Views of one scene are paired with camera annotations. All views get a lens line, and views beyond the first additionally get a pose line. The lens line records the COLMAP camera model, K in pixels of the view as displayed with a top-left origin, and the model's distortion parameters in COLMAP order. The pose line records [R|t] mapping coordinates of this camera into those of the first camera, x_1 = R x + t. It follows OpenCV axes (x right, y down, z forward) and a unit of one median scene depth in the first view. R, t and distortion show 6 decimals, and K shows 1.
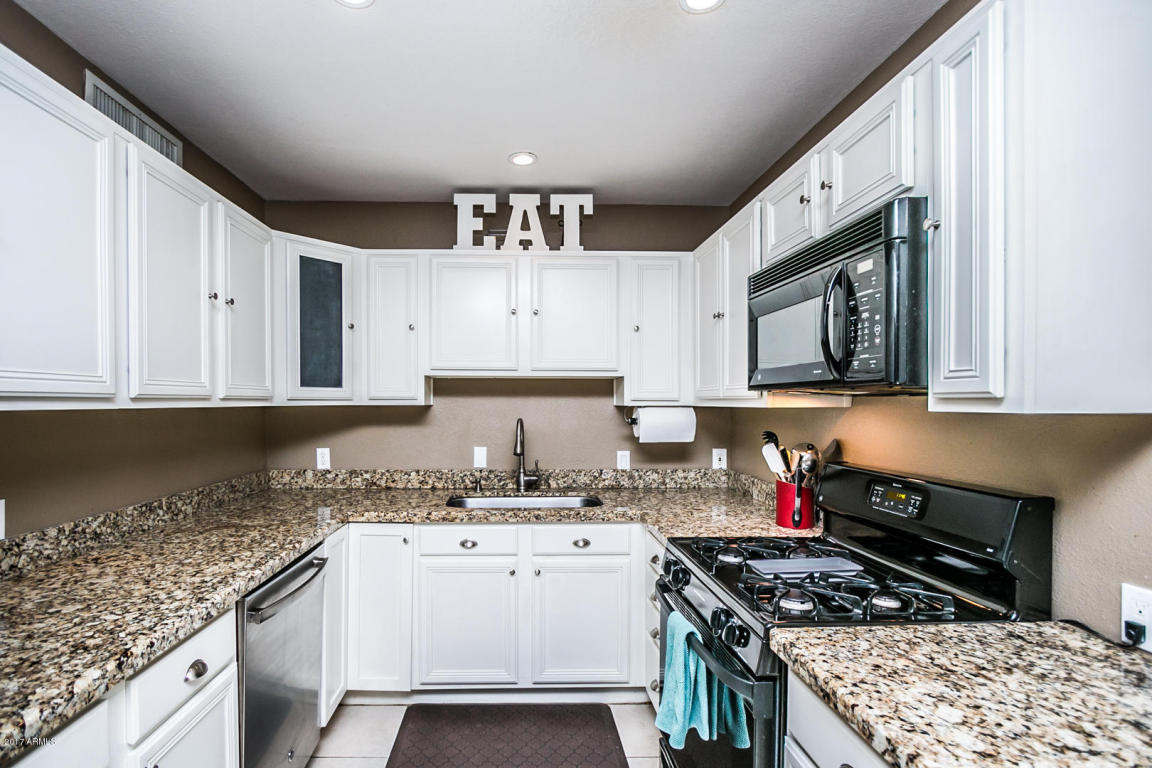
lens RADIAL K [[541.2, 0, 528.2], [0, 541.2, 413.1], [0, 0, 1]] dist [-0.015583, 0.002094]
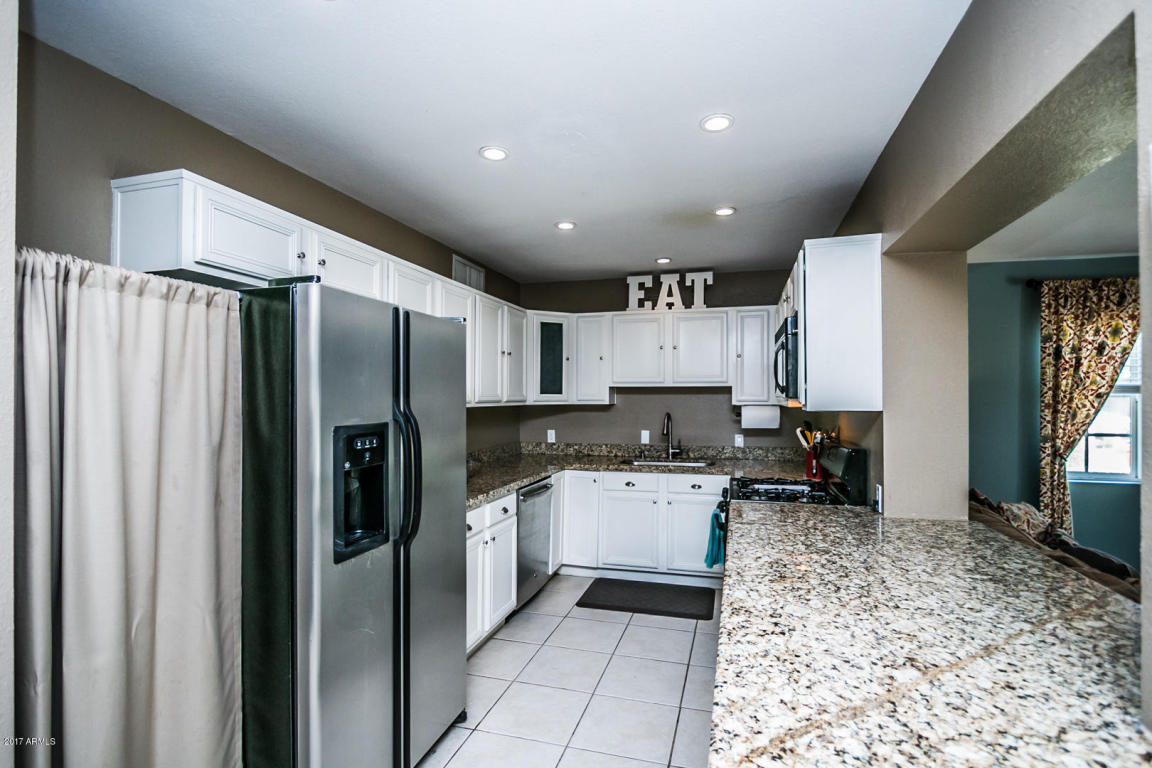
lens RADIAL K [[541.2, 0, 602.4], [0, 541.2, 390.7], [0, 0, 1]] dist [-0.015583, 0.002094]
pose [[0.965219, -0.002635, -0.261428, 0.216699], [-0.006029, 0.999459, -0.032334, -0.002022], [0.261371, 0.032785, 0.964681, -0.594772]]
